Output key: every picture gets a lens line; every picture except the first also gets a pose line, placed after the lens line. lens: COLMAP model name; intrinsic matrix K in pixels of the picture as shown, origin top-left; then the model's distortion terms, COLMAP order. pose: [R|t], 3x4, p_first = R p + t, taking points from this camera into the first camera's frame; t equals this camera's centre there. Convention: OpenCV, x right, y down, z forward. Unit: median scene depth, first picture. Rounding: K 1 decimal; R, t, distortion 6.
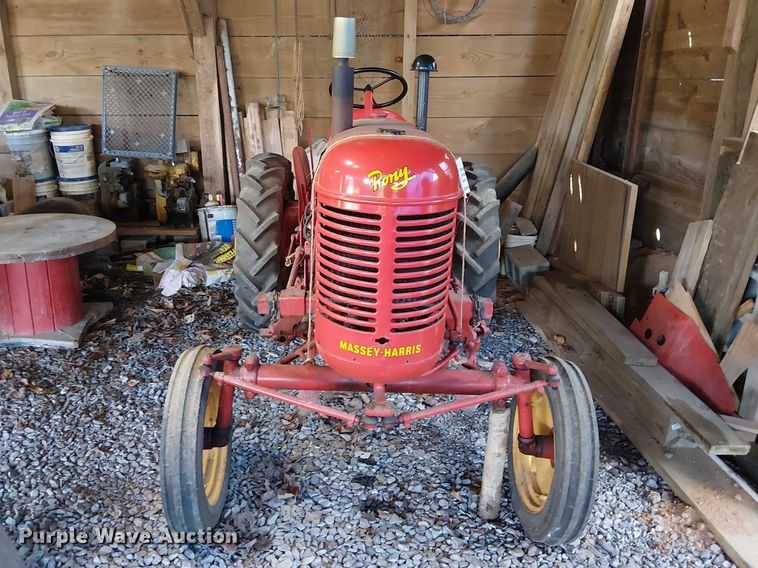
lens RADIAL K [[632.0, 0, 349.4], [0, 632.0, 266.0], [0, 0, 1]] dist [0.111962, -0.191154]
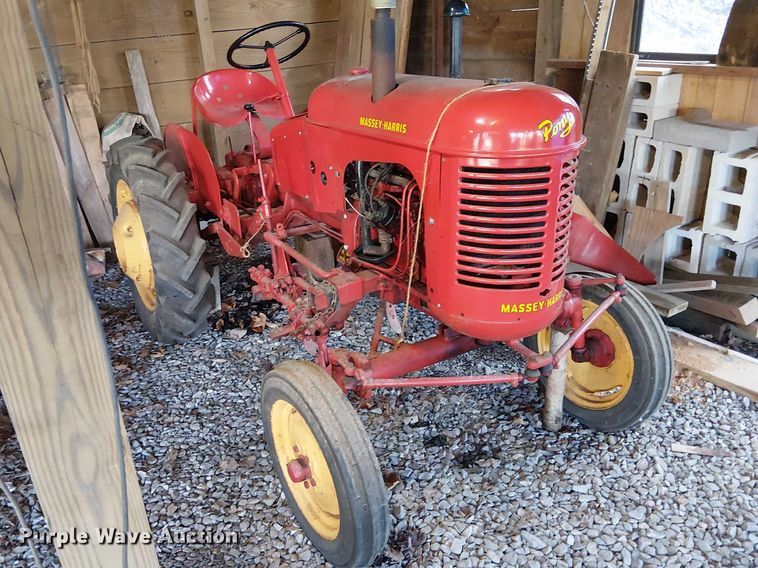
lens RADIAL K [[630.7, 0, 338.2], [0, 630.7, 272.4], [0, 0, 1]] dist [0.148715, -0.295713]
pose [[0.860003, -0.252504, 0.443437, -0.458840], [0.218056, 0.967503, 0.128023, -0.077377], [-0.461353, -0.013406, 0.887115, 0.178562]]
